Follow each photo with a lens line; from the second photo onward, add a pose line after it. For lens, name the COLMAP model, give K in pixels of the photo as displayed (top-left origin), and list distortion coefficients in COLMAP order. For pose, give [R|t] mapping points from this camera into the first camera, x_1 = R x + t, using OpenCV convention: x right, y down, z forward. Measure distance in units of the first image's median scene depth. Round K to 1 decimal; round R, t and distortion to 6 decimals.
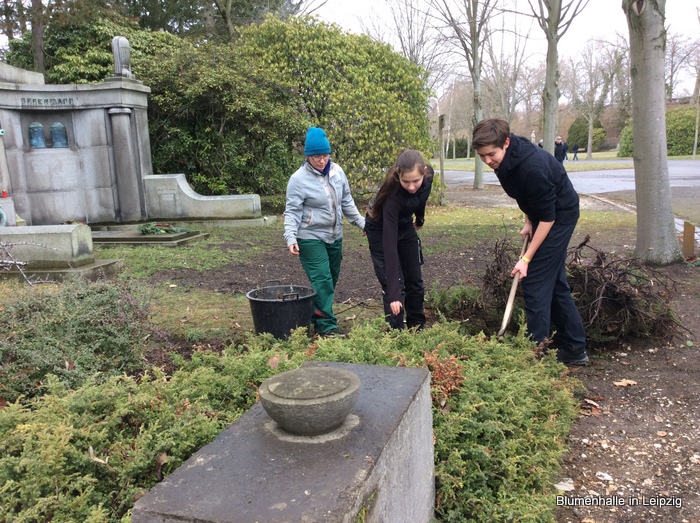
lens RADIAL K [[628.6, 0, 353.3], [0, 628.6, 250.5], [0, 0, 1]] dist [0.118919, -0.195774]
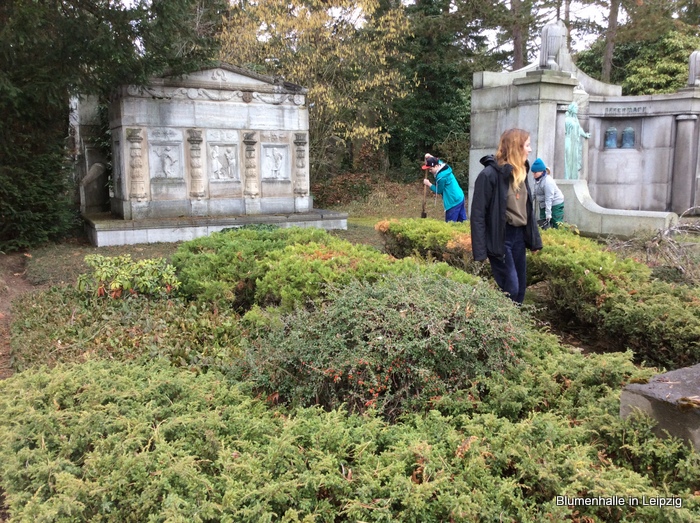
lens RADIAL K [[628.6, 0, 352.5], [0, 628.6, 261.6], [0, 0, 1]] dist [0.118919, -0.195774]
pose [[0.742899, 0.147000, -0.653063, -0.023174], [-0.127723, 0.988795, 0.077279, 0.022332], [0.657105, 0.026001, 0.753350, -0.225921]]
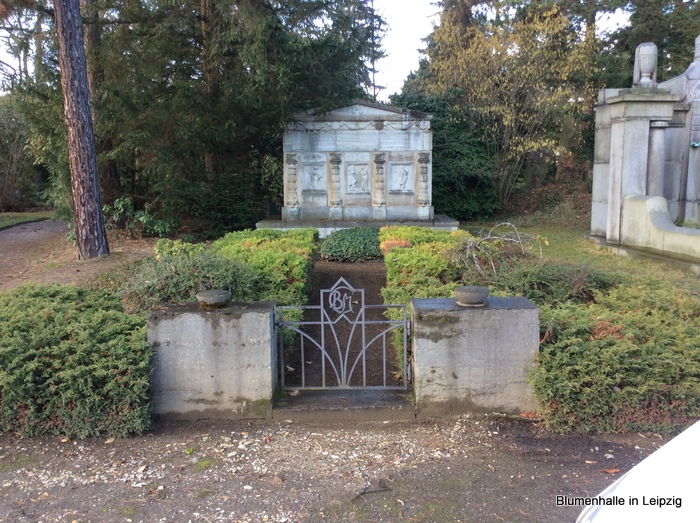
lens RADIAL K [[628.6, 0, 351.9], [0, 628.6, 258.5], [0, 0, 1]] dist [0.118919, -0.195774]
pose [[0.322941, 0.173833, -0.930318, 0.289196], [-0.144902, 0.980479, 0.132906, -0.028141], [0.935261, 0.091884, 0.341825, -0.066138]]
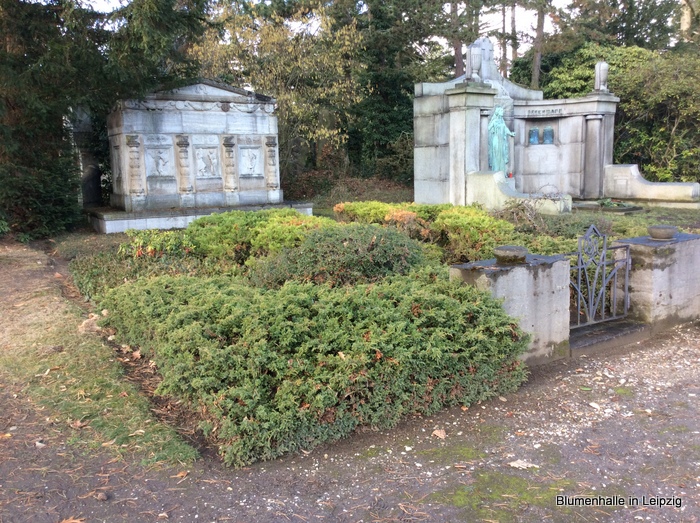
lens RADIAL K [[628.6, 0, 353.2], [0, 628.6, 257.8], [0, 0, 1]] dist [0.118919, -0.195774]
pose [[0.780536, 0.123128, -0.612865, 0.096410], [-0.103684, 0.992330, 0.067315, 0.037962], [0.616453, 0.011002, 0.787315, -0.355198]]
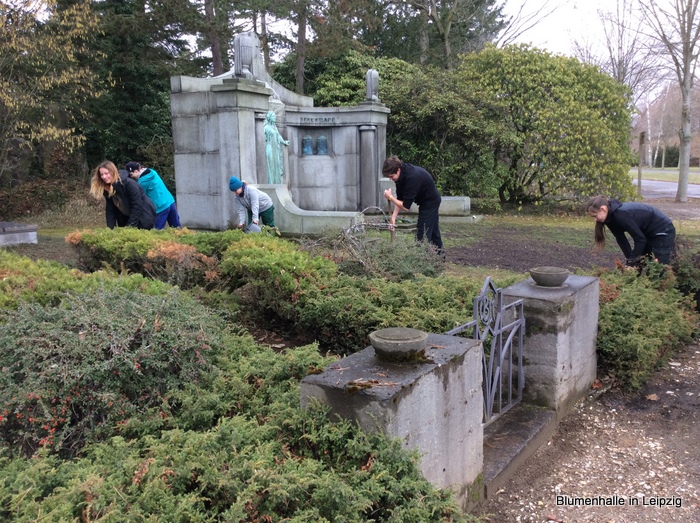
lens RADIAL K [[628.6, 0, 351.1], [0, 628.6, 254.8], [0, 0, 1]] dist [0.118919, -0.195774]
pose [[0.956018, 0.077111, -0.282991, -0.013772], [-0.075902, 0.996999, 0.015250, 0.019915], [0.283318, 0.006900, 0.959001, -0.217659]]
